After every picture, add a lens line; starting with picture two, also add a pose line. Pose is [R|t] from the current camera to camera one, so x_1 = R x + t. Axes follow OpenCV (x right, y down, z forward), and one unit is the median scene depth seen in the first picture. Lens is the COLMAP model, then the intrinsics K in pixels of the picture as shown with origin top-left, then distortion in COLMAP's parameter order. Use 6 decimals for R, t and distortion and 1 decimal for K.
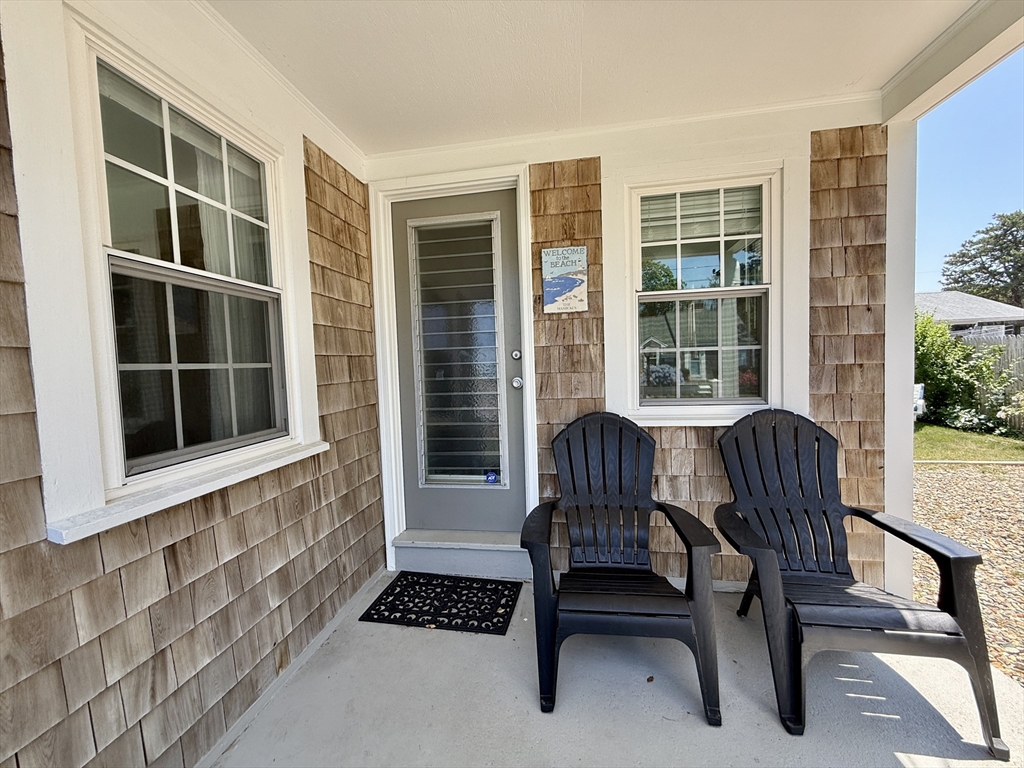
lens RADIAL K [[413.0, 0, 508.3], [0, 413.0, 383.2], [0, 0, 1]] dist [0.010167, 0.000079]
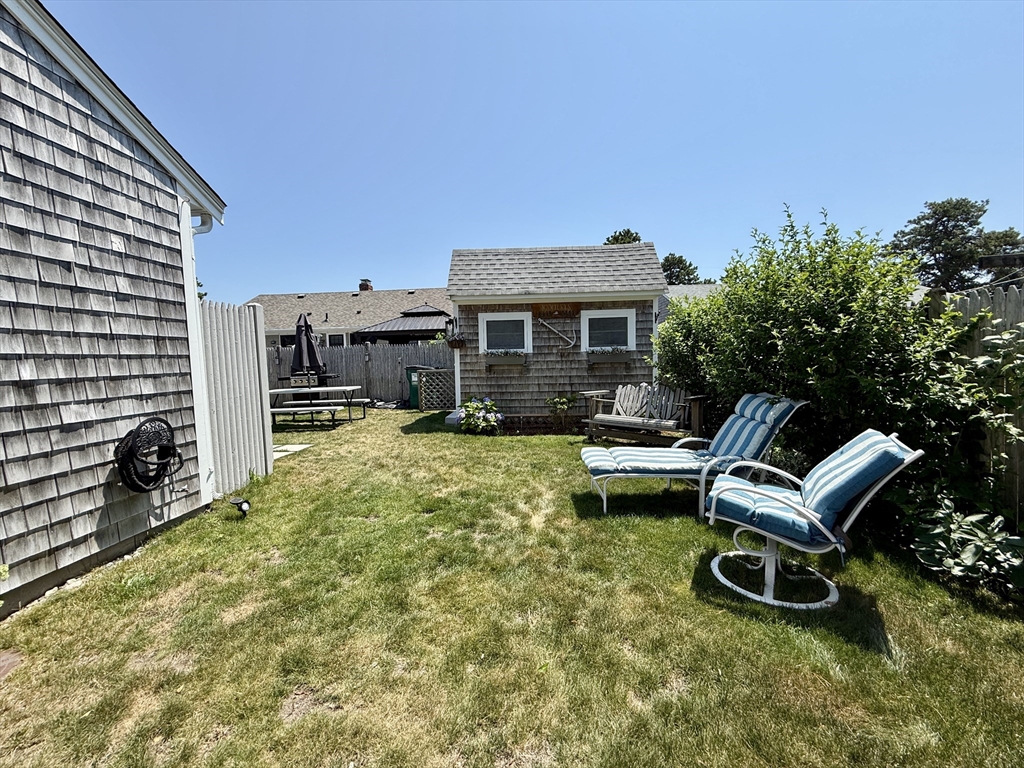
lens RADIAL K [[413.0, 0, 511.9], [0, 413.0, 387.5], [0, 0, 1]] dist [0.010167, 0.000079]
pose [[0.995771, -0.005640, 0.091699, 0.152529], [0.004349, 0.999889, 0.014267, -0.007313], [-0.091769, -0.013808, 0.995685, 0.151860]]
